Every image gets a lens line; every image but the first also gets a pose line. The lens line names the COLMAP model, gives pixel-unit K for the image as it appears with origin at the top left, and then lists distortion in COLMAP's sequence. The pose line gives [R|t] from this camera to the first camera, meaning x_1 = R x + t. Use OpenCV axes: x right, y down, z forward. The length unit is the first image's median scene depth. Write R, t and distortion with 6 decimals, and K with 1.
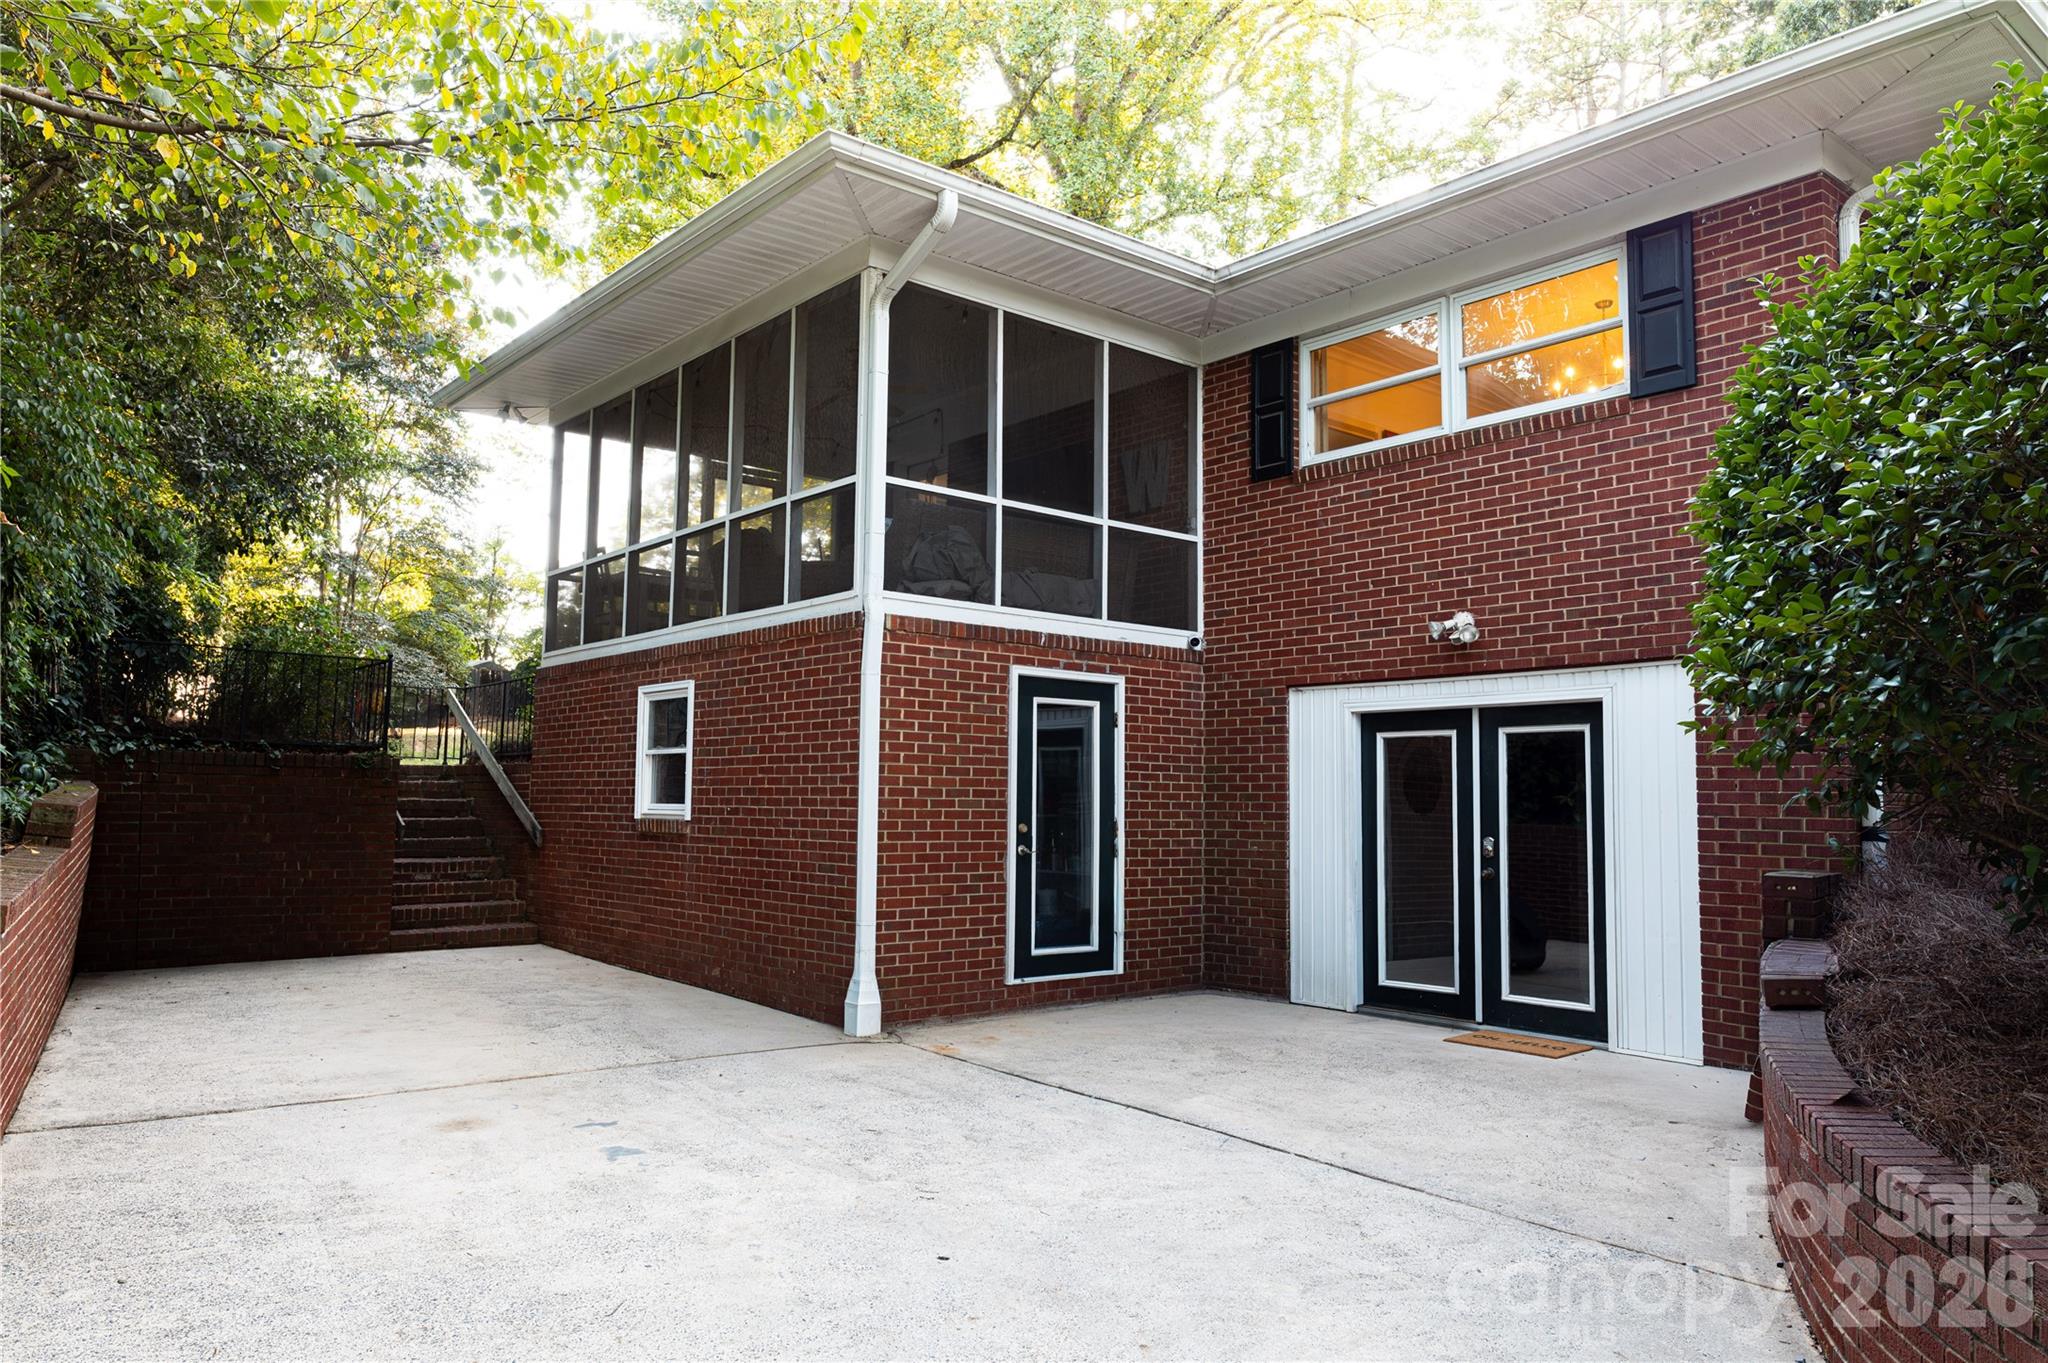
lens RADIAL K [[1386.6, 0, 1024.0], [0, 1386.6, 681.5], [0, 0, 1]] dist [-0.001506, 0.000904]
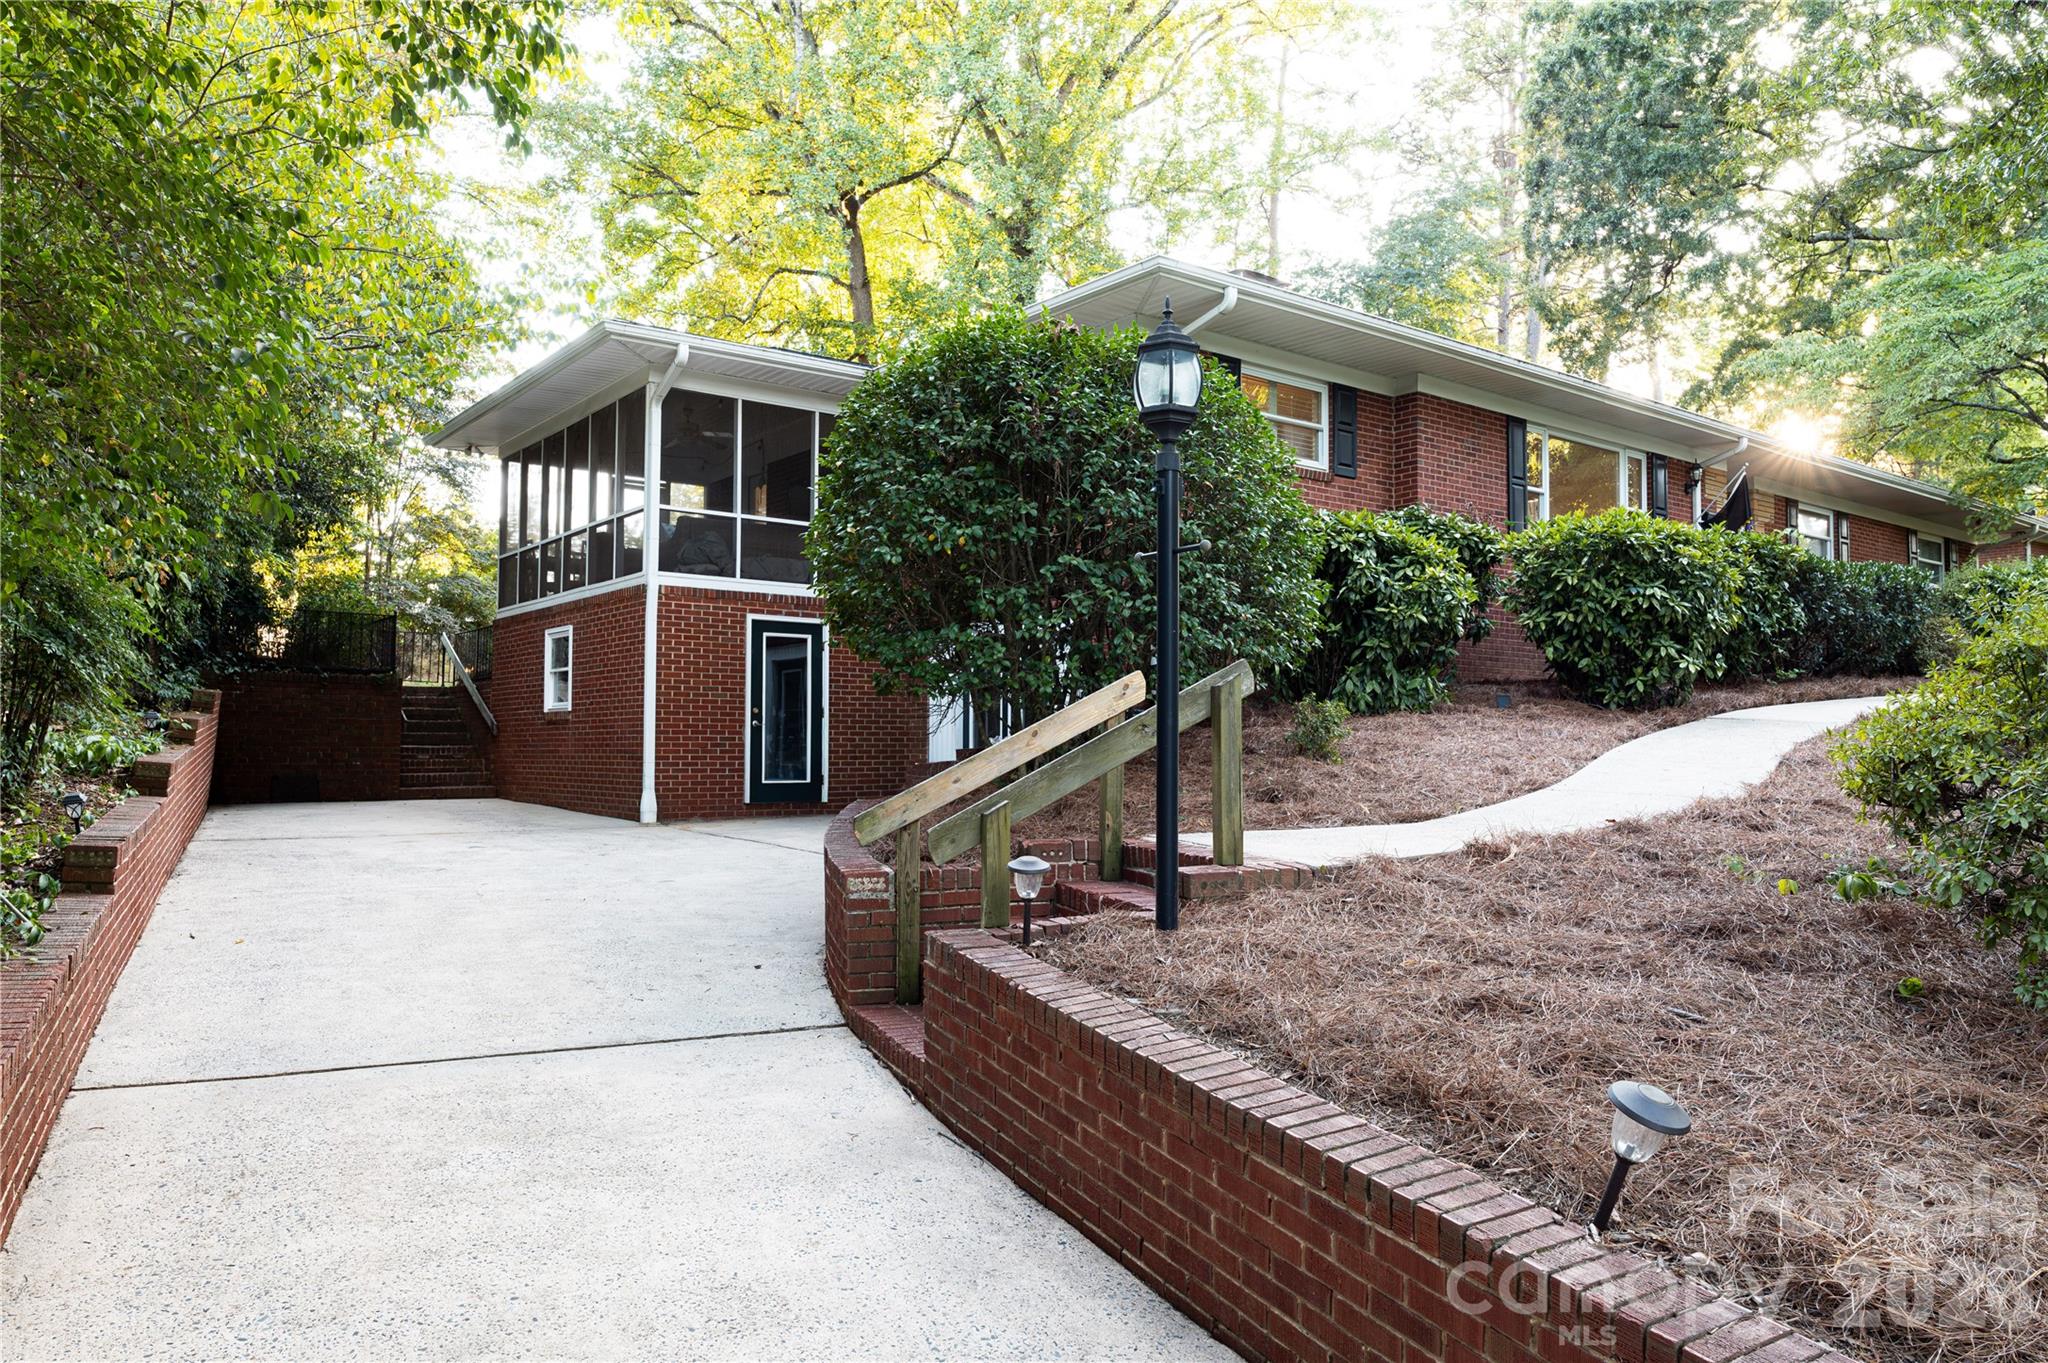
lens RADIAL K [[1386.6, 0, 1024.0], [0, 1386.6, 681.5], [0, 0, 1]] dist [-0.001506, 0.000904]
pose [[0.998883, -0.010873, -0.045978, 0.381764], [0.012598, 0.999221, 0.037399, 0.011179], [0.045536, -0.037936, 0.998242, -0.630119]]
